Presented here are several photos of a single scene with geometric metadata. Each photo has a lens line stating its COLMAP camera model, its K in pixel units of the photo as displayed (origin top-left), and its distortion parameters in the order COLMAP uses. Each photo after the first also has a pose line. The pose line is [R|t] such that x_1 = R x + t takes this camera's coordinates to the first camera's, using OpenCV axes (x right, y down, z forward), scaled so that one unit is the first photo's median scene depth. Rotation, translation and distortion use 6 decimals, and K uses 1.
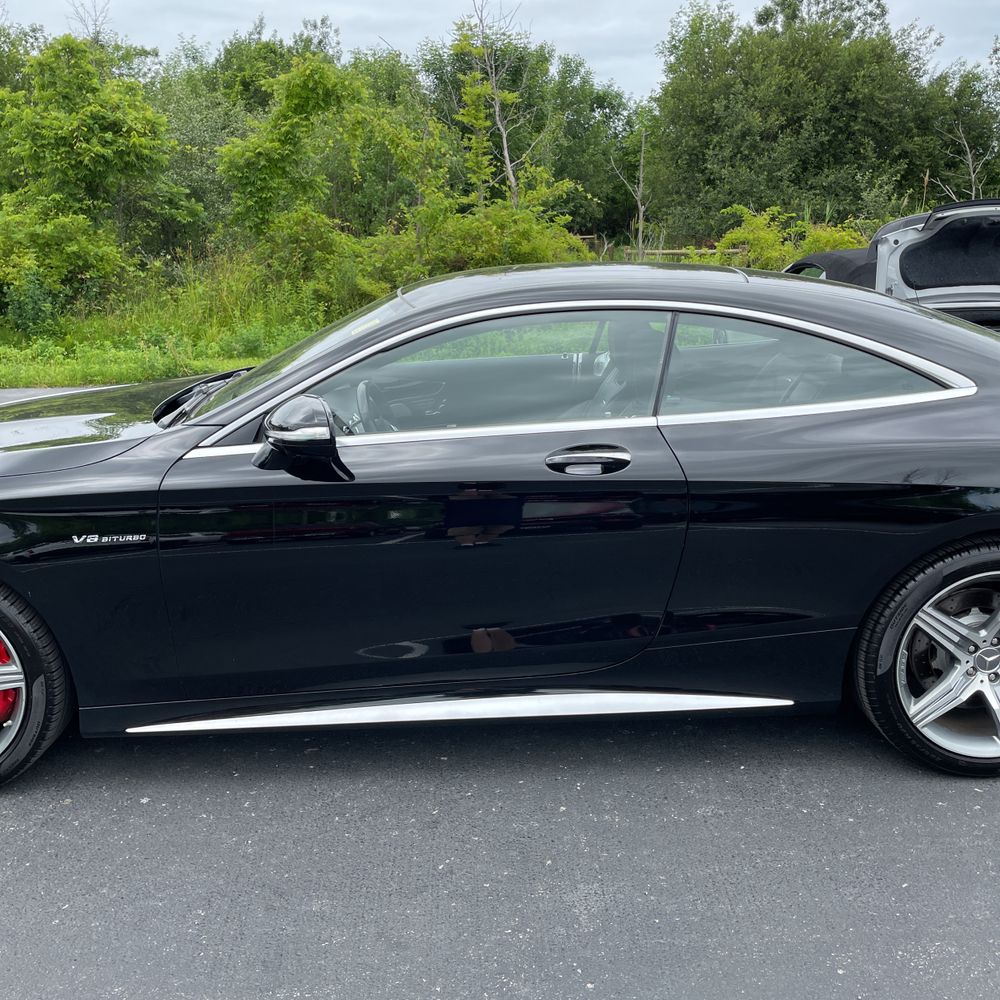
lens RADIAL K [[1013.1, 0, 500.0], [0, 1013.1, 500.0], [0, 0, 1]] dist [0.087196, -0.127883]
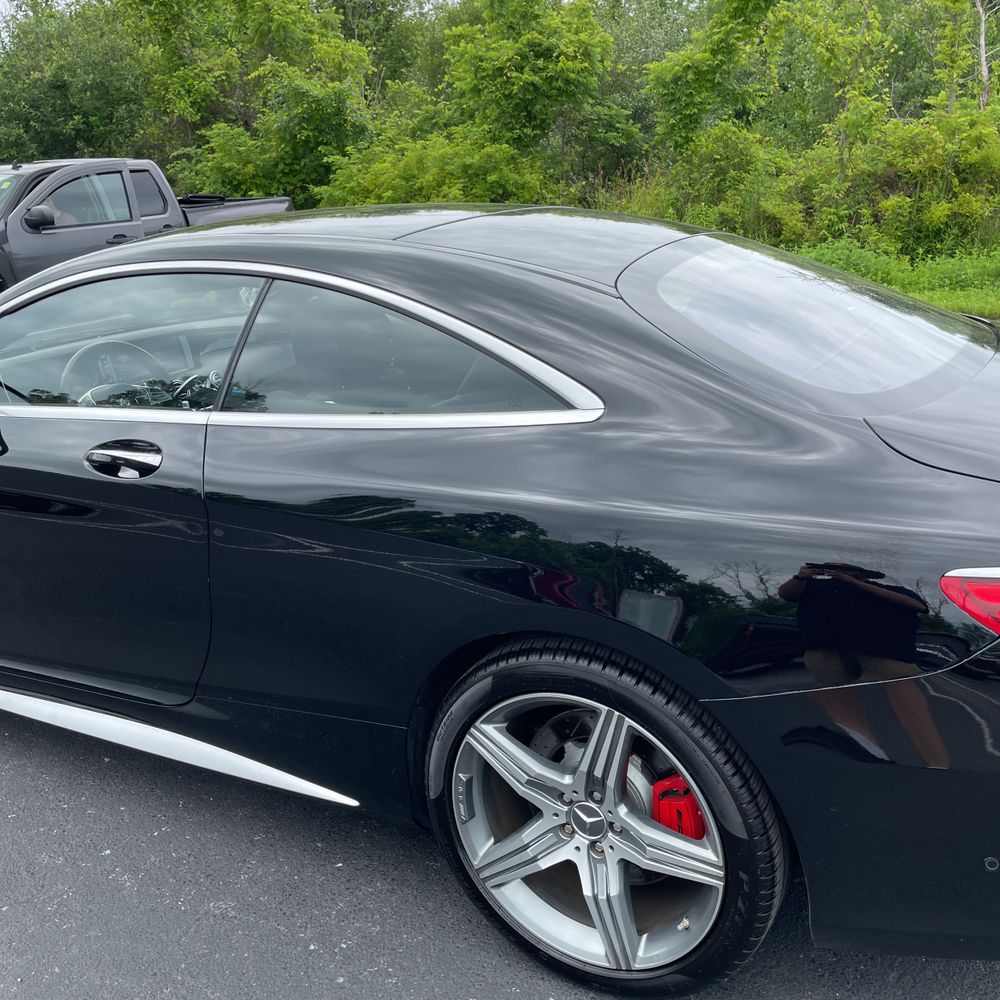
lens RADIAL K [[1013.1, 0, 500.0], [0, 1013.1, 500.0], [0, 0, 1]] dist [0.087196, -0.127883]
pose [[0.862863, 0.127178, -0.489175, 0.138725], [-0.089523, 0.990979, 0.099729, -0.021277], [0.497446, -0.042260, 0.866465, 0.078134]]
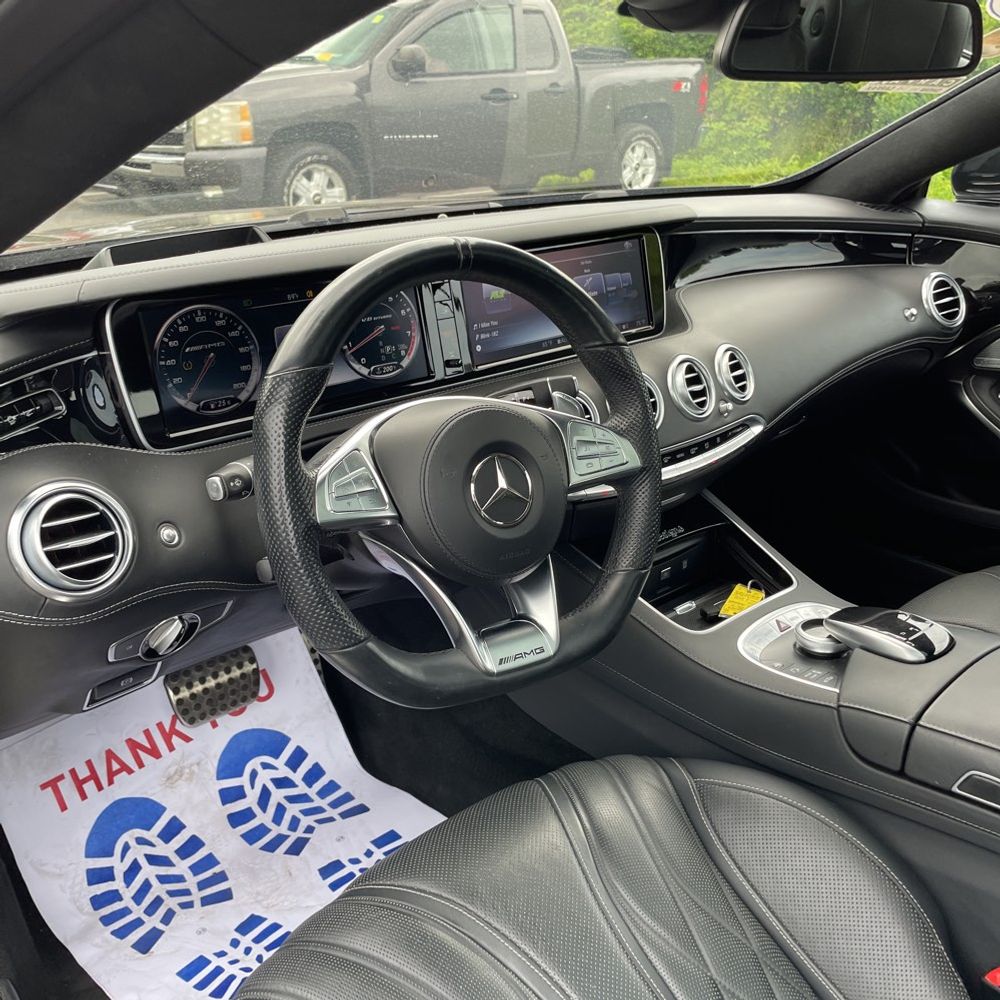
lens RADIAL K [[1013.1, 0, 500.0], [0, 1013.1, 500.0], [0, 0, 1]] dist [0.087196, -0.127883]
pose [[0.645588, 0.305122, -0.700083, 0.014068], [-0.196662, 0.952222, 0.233661, -0.025026], [0.737930, -0.013169, 0.674749, 0.180205]]
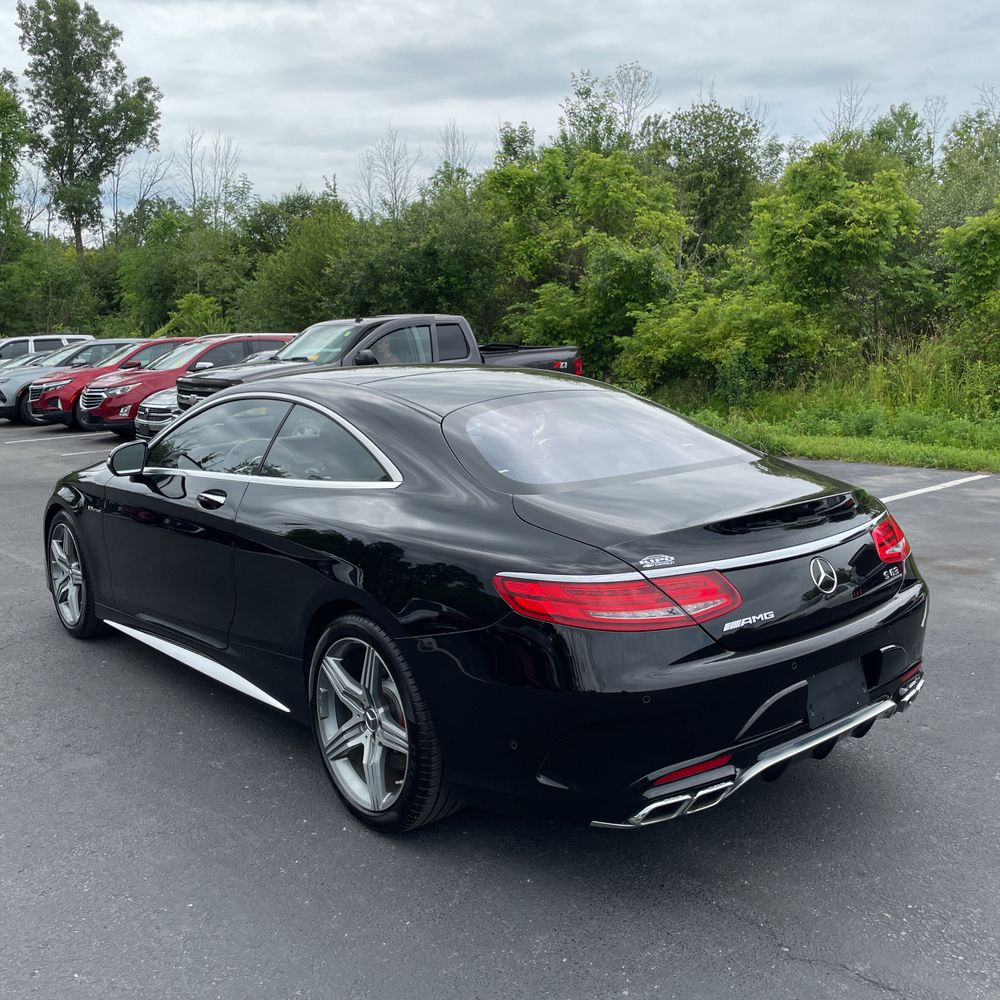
lens RADIAL K [[1013.1, 0, 500.0], [0, 1013.1, 500.0], [0, 0, 1]] dist [0.087196, -0.127883]
pose [[0.629586, 0.121213, -0.767417, 0.268952], [-0.173099, 0.984811, 0.013540, -0.023855], [0.757403, 0.124315, 0.641005, 0.067883]]
